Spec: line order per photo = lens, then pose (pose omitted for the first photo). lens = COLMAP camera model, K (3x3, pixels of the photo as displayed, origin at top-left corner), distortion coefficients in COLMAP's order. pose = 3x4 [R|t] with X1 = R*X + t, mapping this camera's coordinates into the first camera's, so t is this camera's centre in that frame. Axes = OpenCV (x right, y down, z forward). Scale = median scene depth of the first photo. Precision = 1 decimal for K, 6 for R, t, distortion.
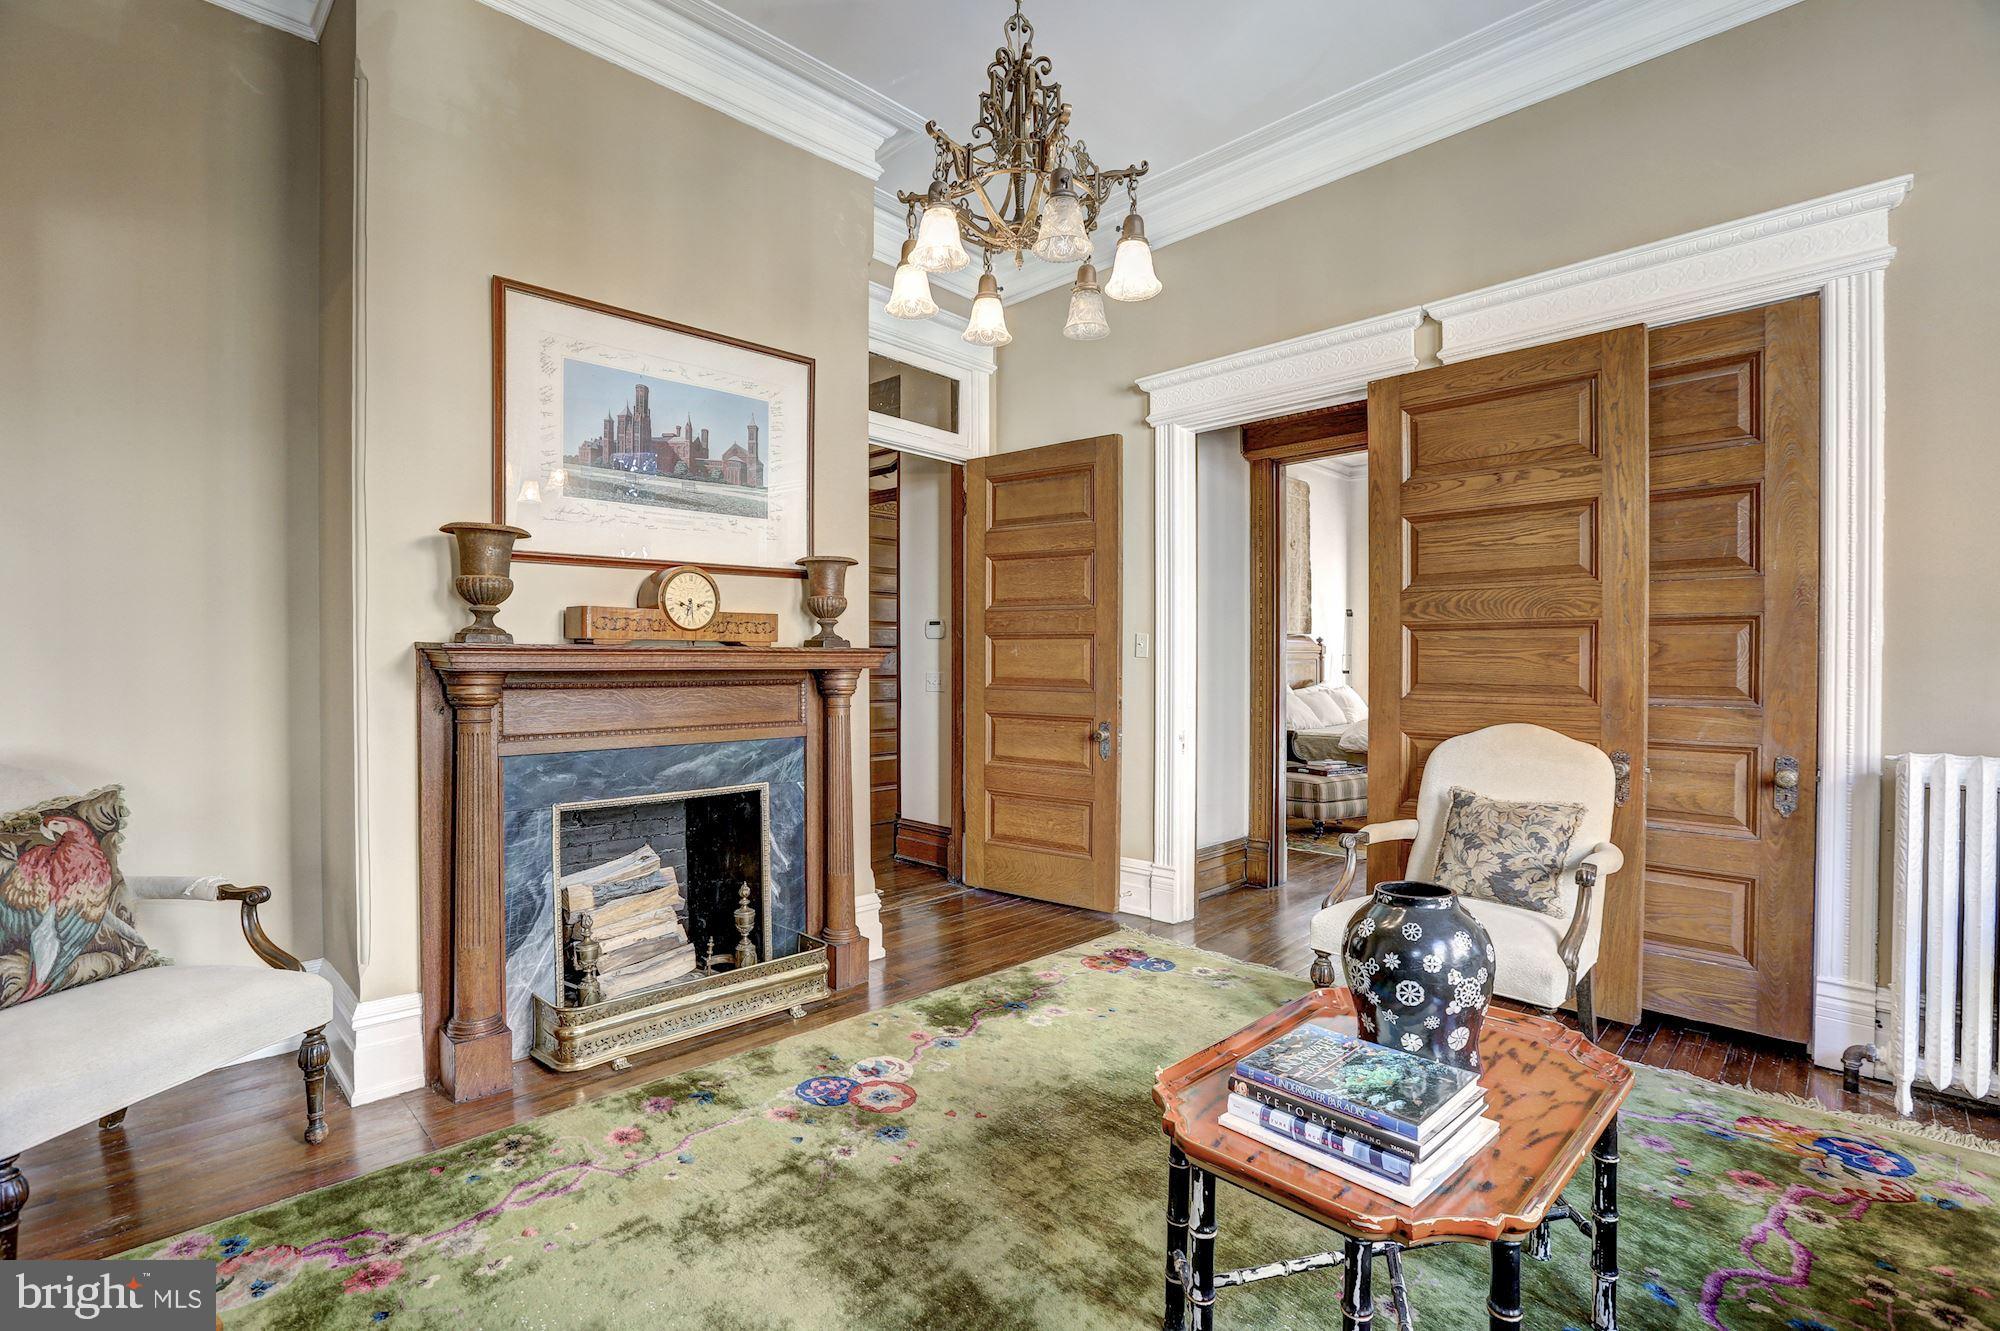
lens RADIAL K [[918.5, 0, 994.9], [0, 918.5, 666.7], [0, 0, 1]] dist [-0.043916, 0.001717]
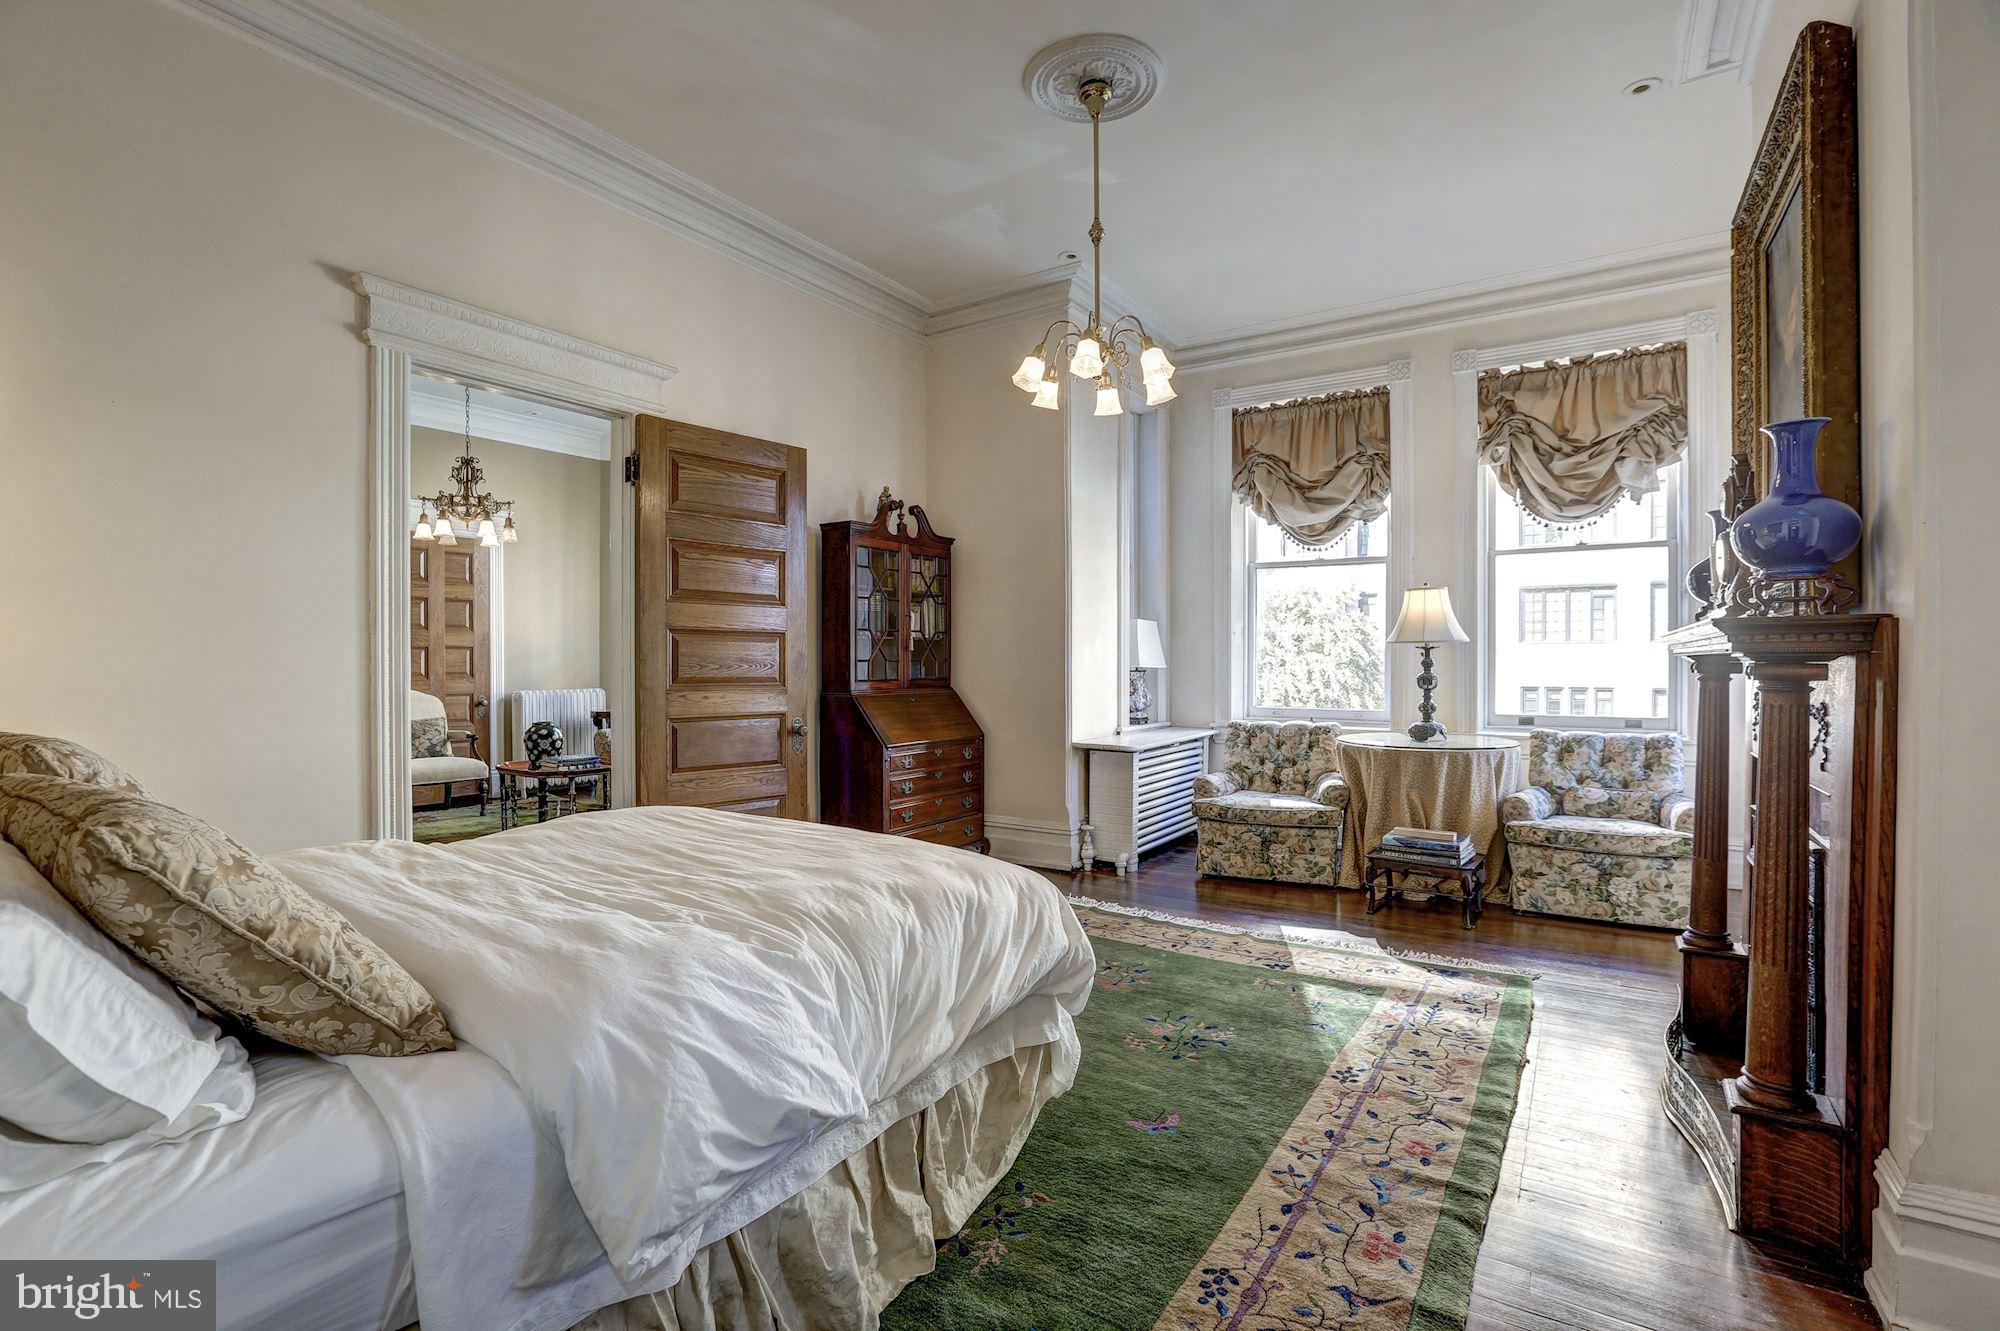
lens RADIAL K [[918.5, 0, 995.7], [0, 918.5, 675.8], [0, 0, 1]] dist [-0.043916, 0.001717]
pose [[-0.175738, -0.010215, 0.984384, -1.884857], [0.007636, 0.999902, 0.011739, 0.011418], [-0.984407, 0.009580, -0.175643, -0.106760]]
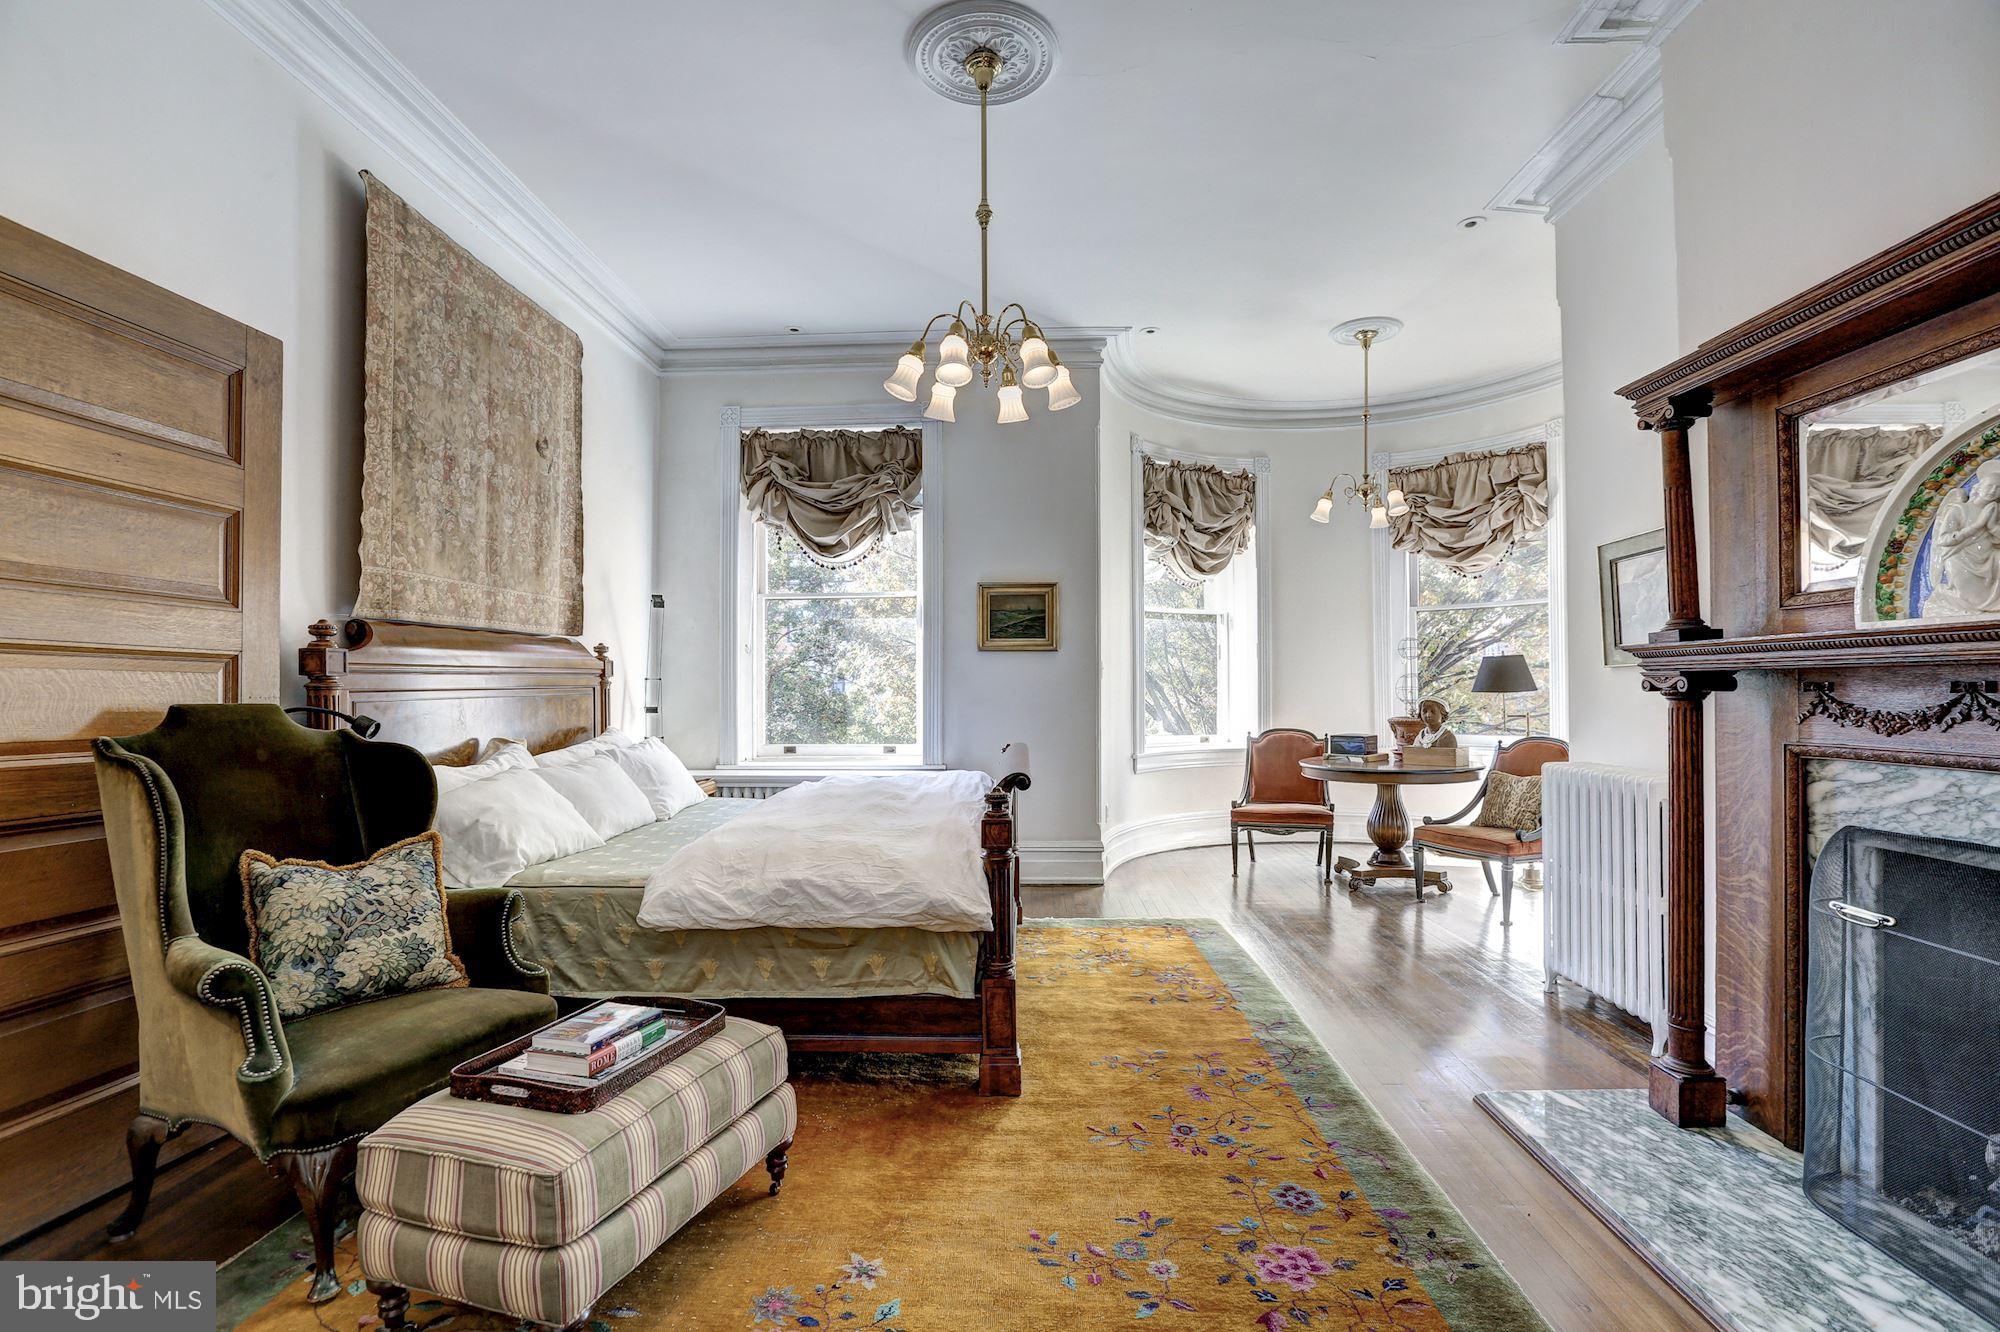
lens RADIAL K [[918.5, 0, 1000.9], [0, 918.5, 667.4], [0, 0, 1]] dist [-0.043916, 0.001717]
pose [[0.739406, 0.015902, 0.673072, 0.505778], [0.004558, 0.999580, -0.028623, -0.010131], [-0.673245, 0.024232, 0.739023, 1.340628]]
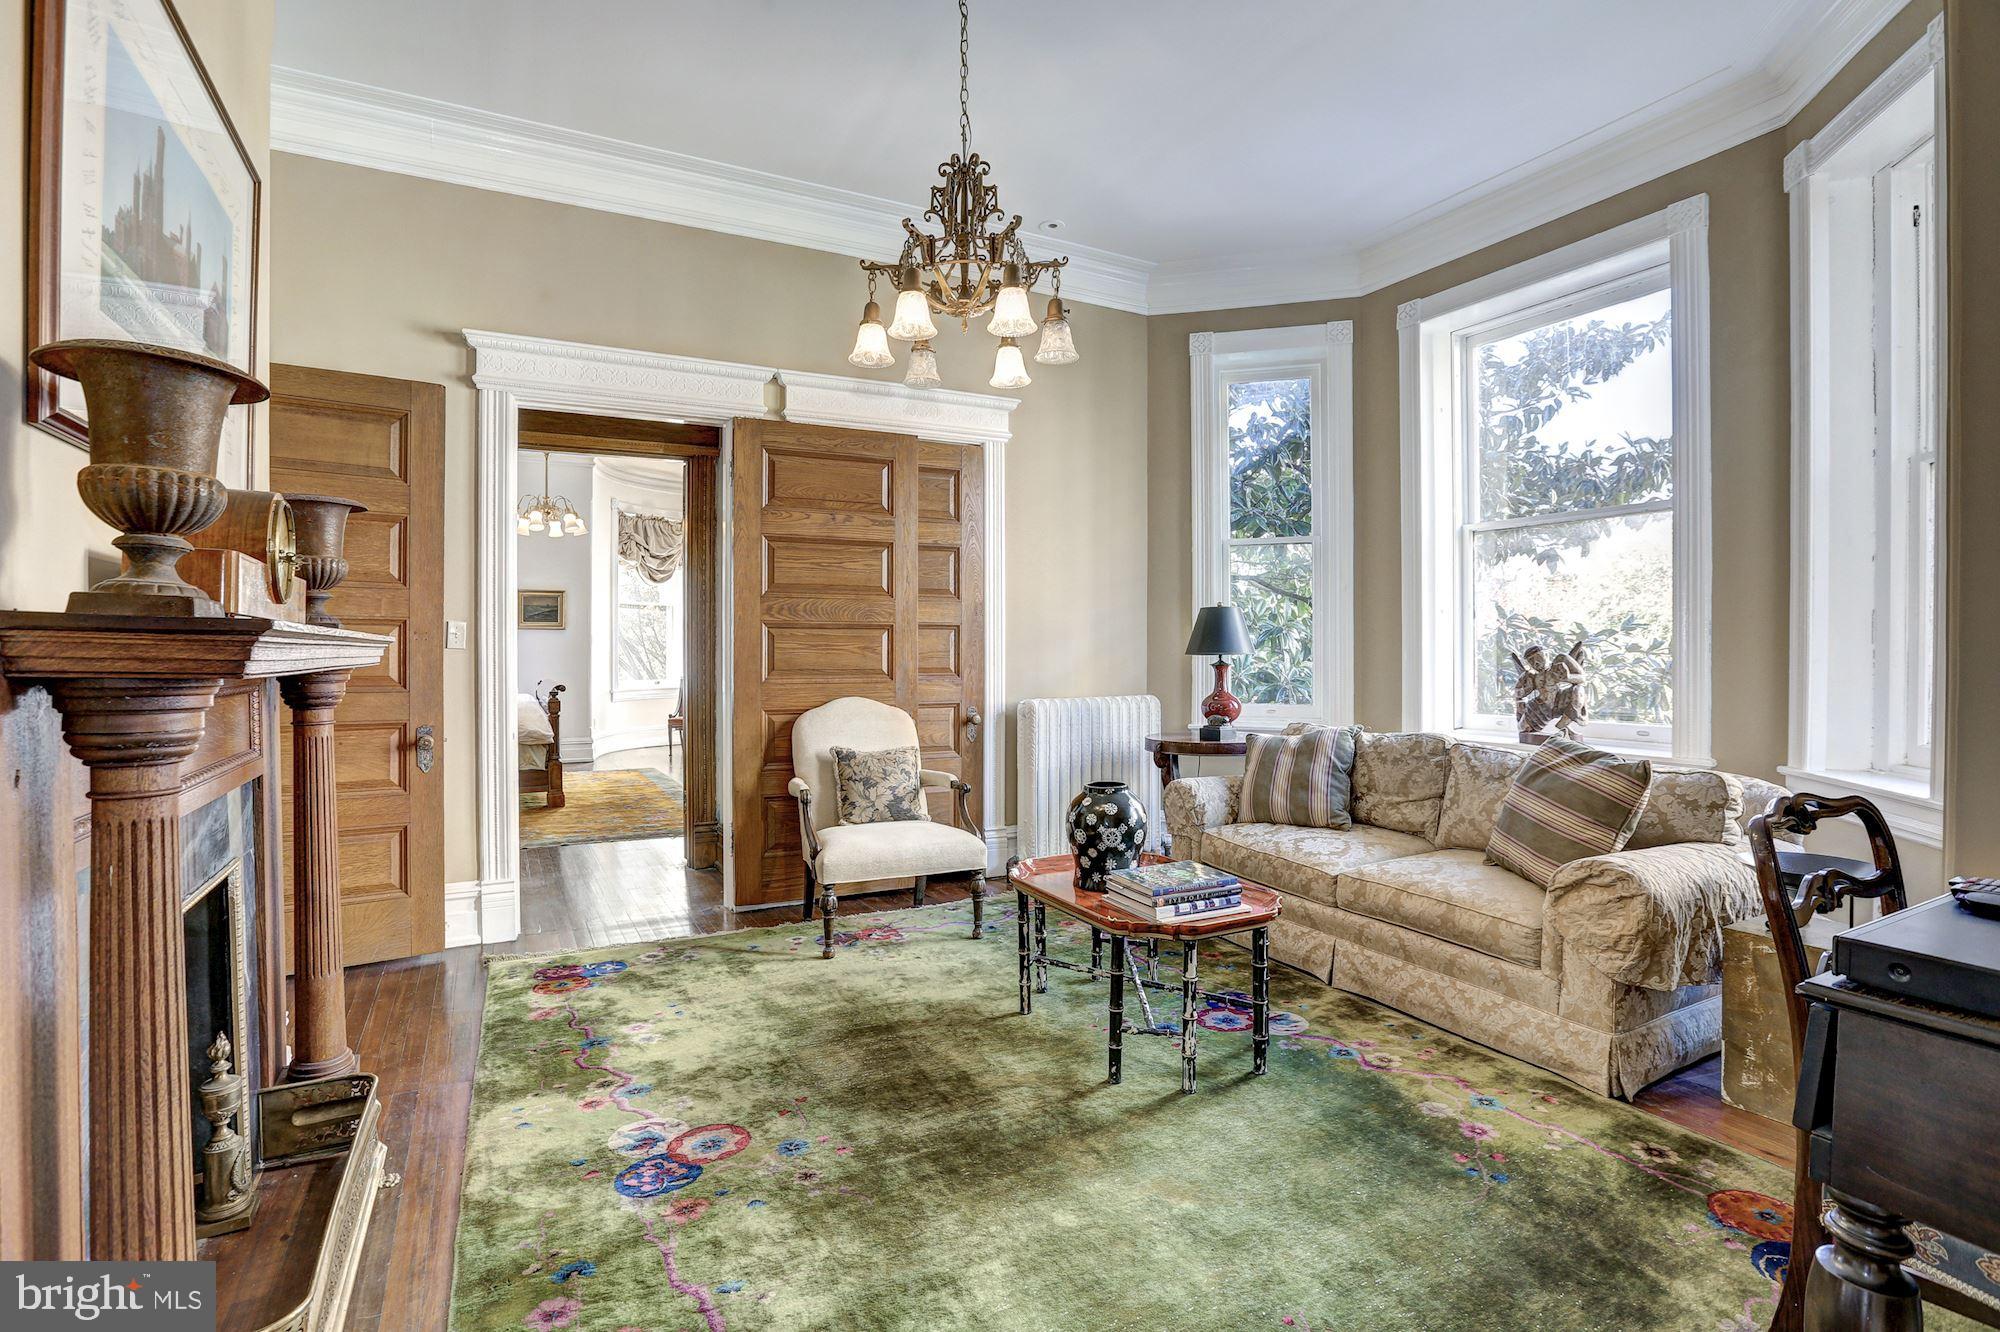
lens RADIAL K [[918.5, 0, 970.4], [0, 918.5, 645.4], [0, 0, 1]] dist [-0.043916, 0.001717]
pose [[0.311549, 0.006674, 0.950207, -0.664870], [0.006392, 0.999938, -0.009118, -0.002300], [-0.950209, 0.008914, 0.311487, 0.362160]]
